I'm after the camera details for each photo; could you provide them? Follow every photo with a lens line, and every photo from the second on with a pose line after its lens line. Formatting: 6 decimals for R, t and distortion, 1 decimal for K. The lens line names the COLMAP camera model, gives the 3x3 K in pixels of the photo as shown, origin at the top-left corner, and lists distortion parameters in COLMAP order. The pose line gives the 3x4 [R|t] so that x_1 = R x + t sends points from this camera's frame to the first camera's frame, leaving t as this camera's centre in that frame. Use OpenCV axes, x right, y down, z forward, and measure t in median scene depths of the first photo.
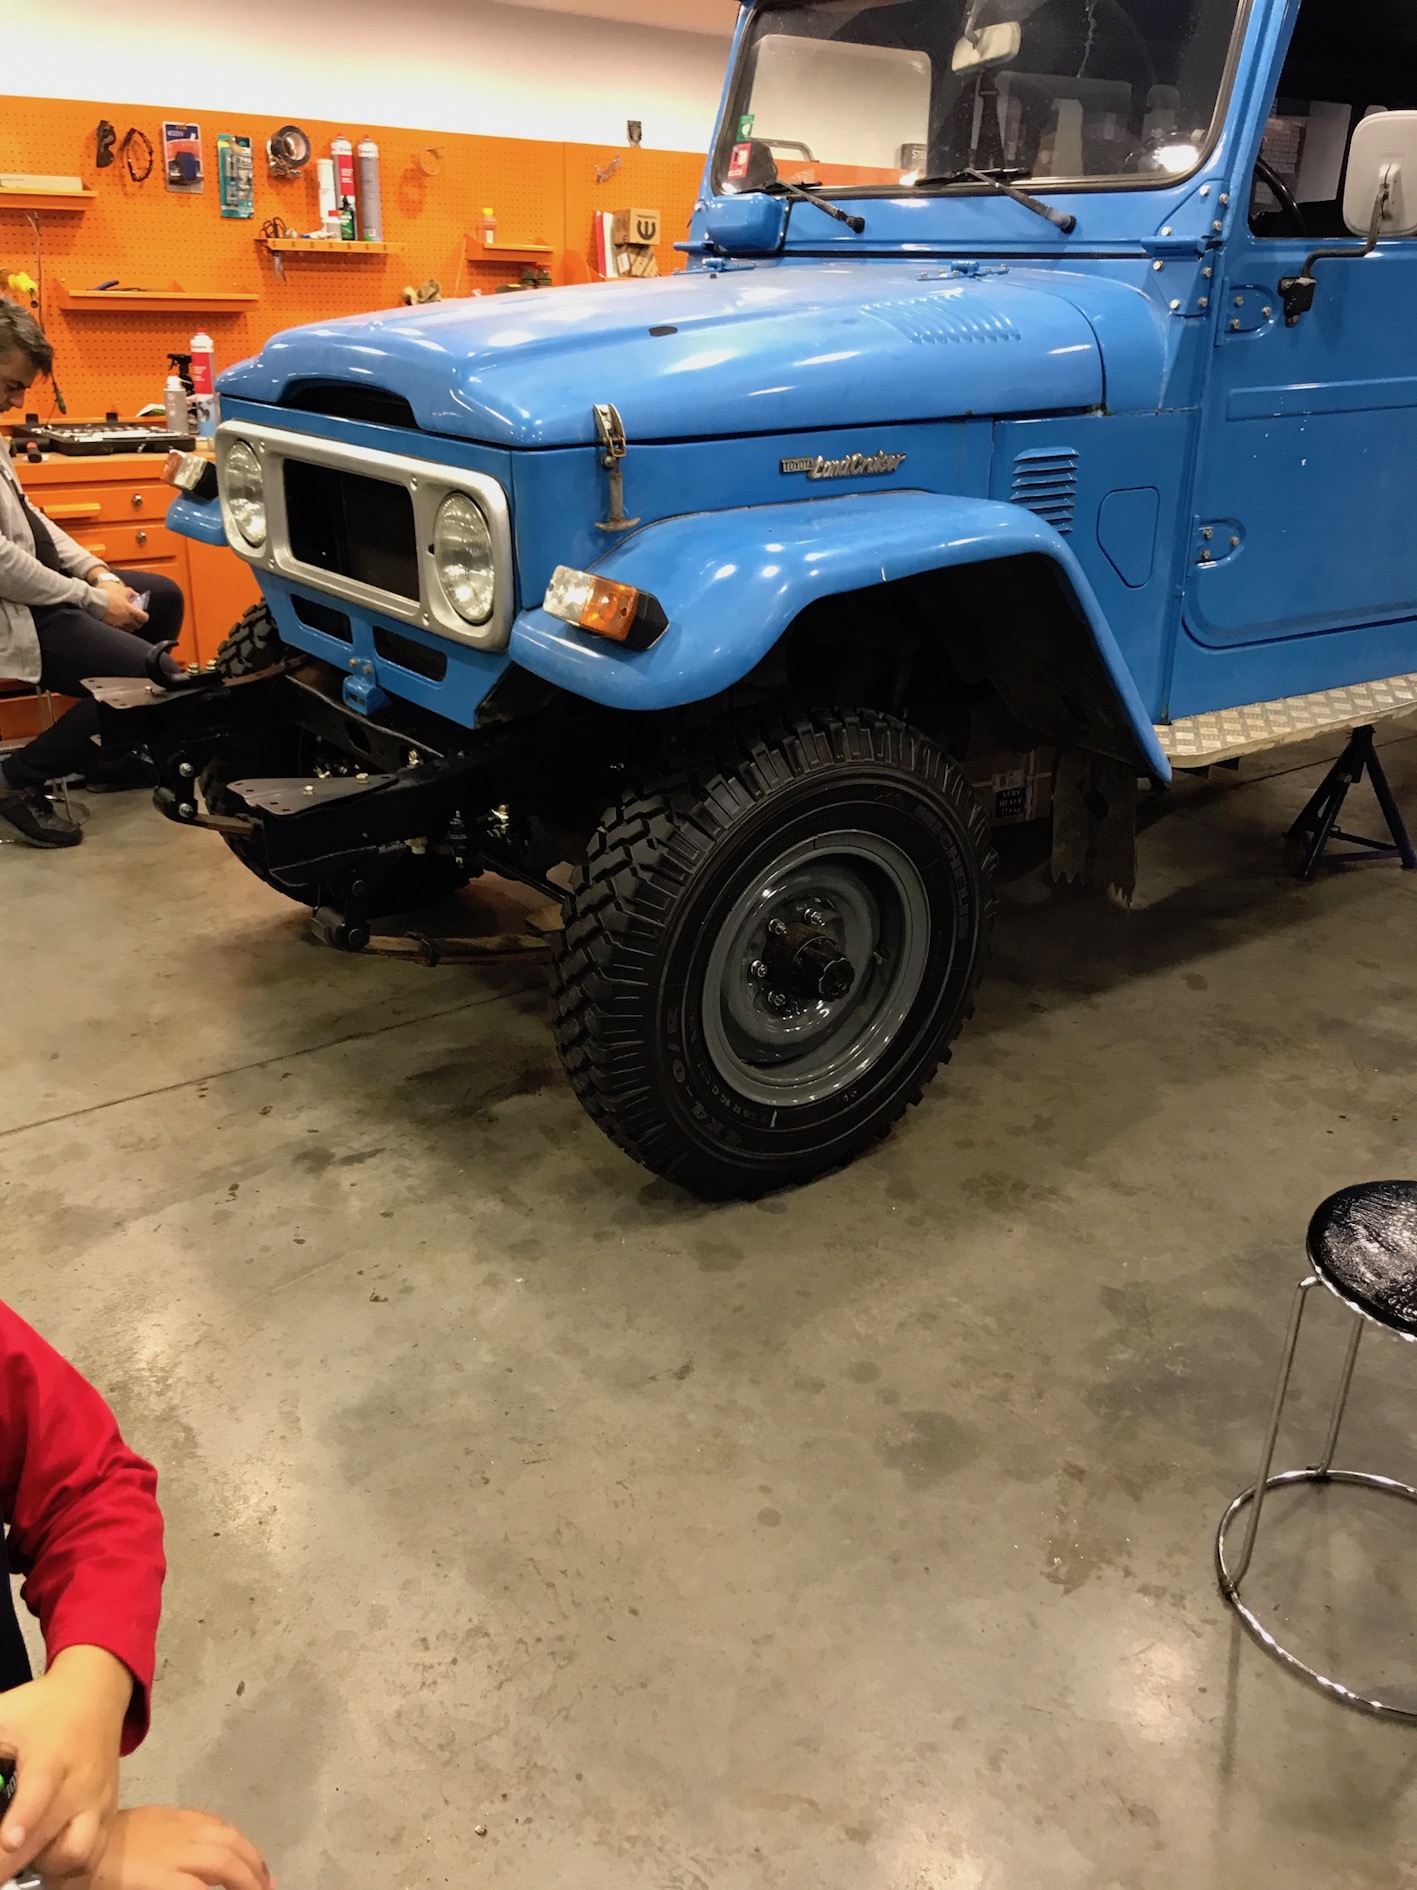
lens RADIAL K [[1538.3, 0, 708.5], [0, 1538.3, 945.0], [0, 0, 1]] dist [-0.001247, 0.000406]
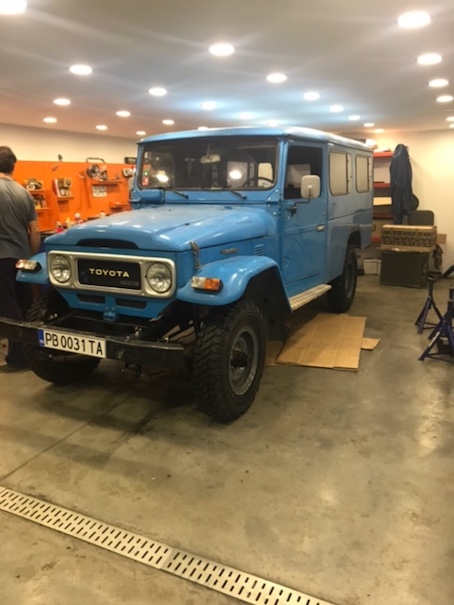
lens RADIAL K [[502.6, 0, 234.4], [0, 502.6, 303.1], [0, 0, 1]] dist [0.037791, 0.001950]
pose [[0.897051, -0.111719, 0.427572, -0.476403], [0.193239, 0.969282, -0.152156, 0.057212], [-0.397439, 0.219115, 0.891084, -0.253276]]
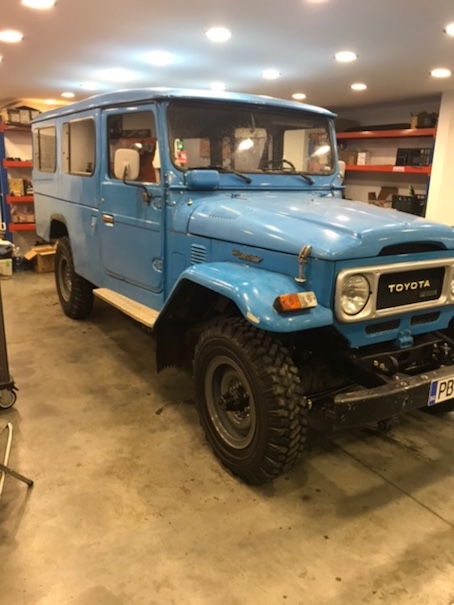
lens RADIAL K [[509.5, 0, 227.0], [0, 509.5, 302.5], [0, 0, 1]] dist [0.003743, 0.009128]
pose [[0.087859, -0.257986, 0.962146, -1.165729], [0.383014, 0.900377, 0.206448, -0.557788], [-0.919555, 0.350377, 0.177918, 1.100061]]
